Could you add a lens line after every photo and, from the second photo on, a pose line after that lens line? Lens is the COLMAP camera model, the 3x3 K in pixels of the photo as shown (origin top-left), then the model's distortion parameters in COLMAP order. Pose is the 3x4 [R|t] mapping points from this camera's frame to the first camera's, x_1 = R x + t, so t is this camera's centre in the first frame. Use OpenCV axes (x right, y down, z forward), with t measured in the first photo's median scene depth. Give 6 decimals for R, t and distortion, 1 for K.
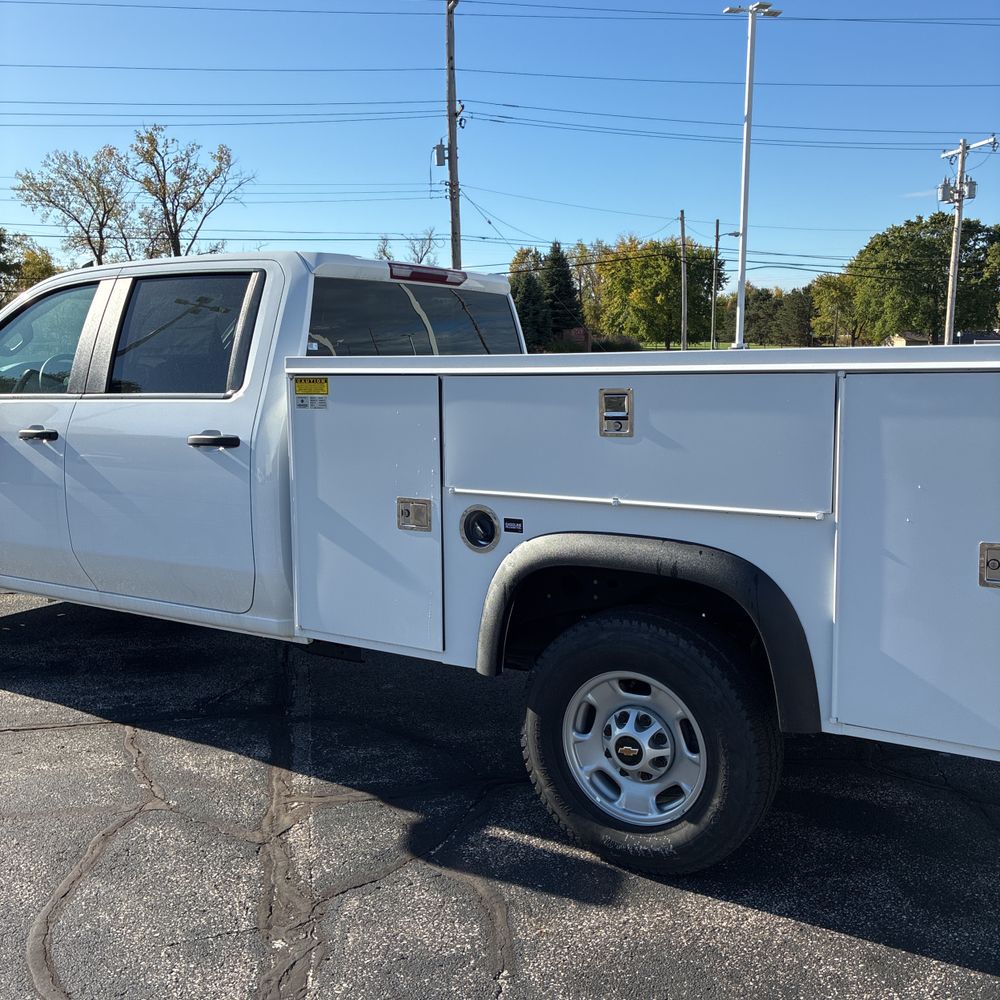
lens RADIAL K [[1012.4, 0, 505.1], [0, 1012.4, 496.3], [0, 0, 1]] dist [0.027655, 0.000000]
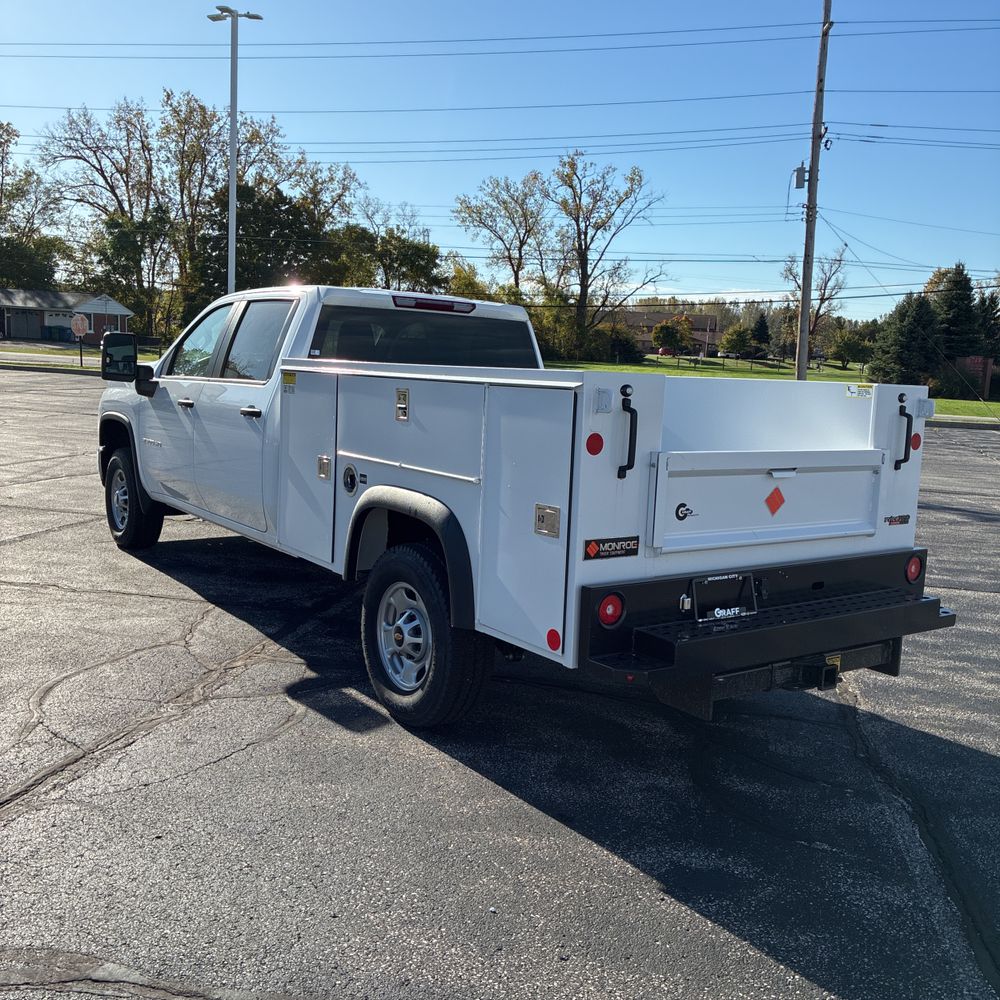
lens RADIAL K [[1012.4, 0, 504.9], [0, 1012.4, 500.8], [0, 0, 1]] dist [0.027655, 0.000000]
pose [[0.922817, 0.101254, -0.371695, 0.734380], [-0.105584, 0.994372, 0.008742, 0.025516], [0.370488, 0.031178, 0.928314, -0.281668]]
